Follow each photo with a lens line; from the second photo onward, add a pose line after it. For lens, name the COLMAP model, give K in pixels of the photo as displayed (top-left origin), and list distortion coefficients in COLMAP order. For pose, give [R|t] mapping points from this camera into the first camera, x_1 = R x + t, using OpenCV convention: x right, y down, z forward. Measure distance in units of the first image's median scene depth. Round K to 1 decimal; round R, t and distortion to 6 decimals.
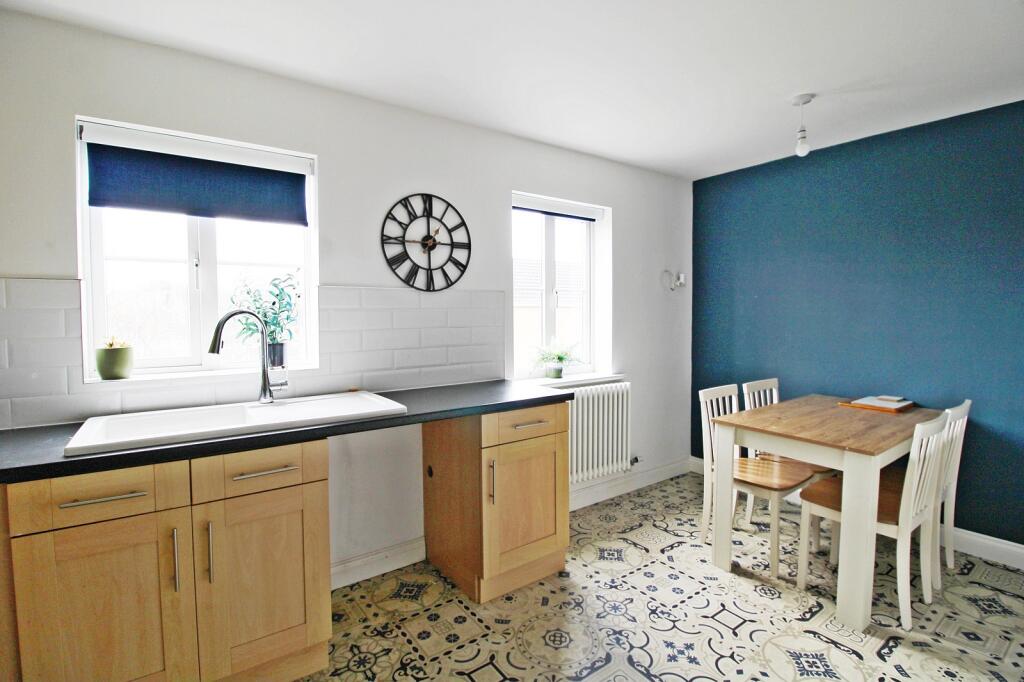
lens RADIAL K [[514.8, 0, 513.8], [0, 514.8, 344.2], [0, 0, 1]] dist [-0.012148, -0.006740]
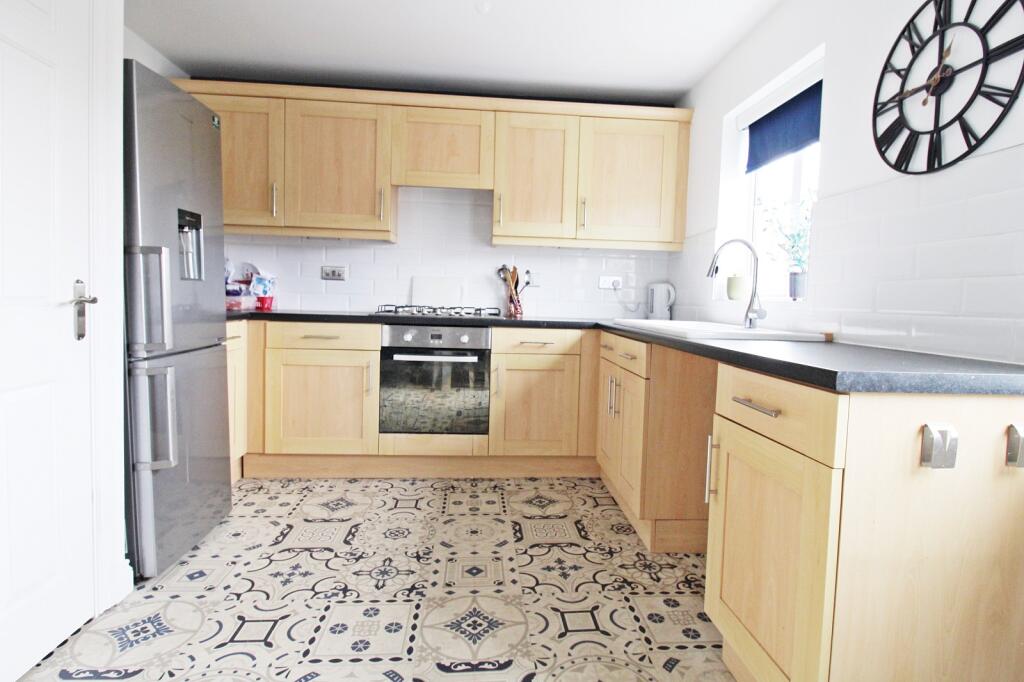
lens RADIAL K [[553.7, 0, 508.5], [0, 553.7, 333.4], [0, 0, 1]] dist [-0.000923, -0.014729]
pose [[-0.568608, 0.048615, -0.821171, 0.572083], [-0.063035, 0.992742, 0.102420, 0.033691], [0.820190, 0.110000, -0.561417, 0.991351]]
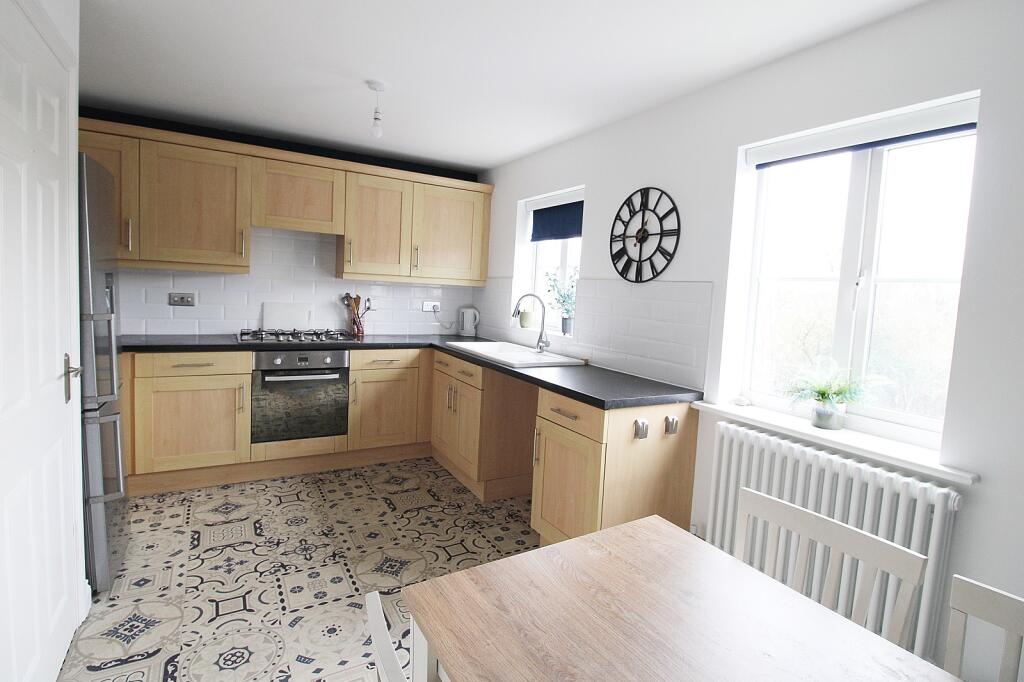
lens RADIAL K [[514.8, 0, 538.5], [0, 514.8, 343.6], [0, 0, 1]] dist [-0.012148, -0.006740]
pose [[-0.113844, 0.105252, -0.987908, 0.909216], [-0.105357, 0.987486, 0.117349, -0.082980], [0.987896, 0.117443, -0.101330, 0.934810]]
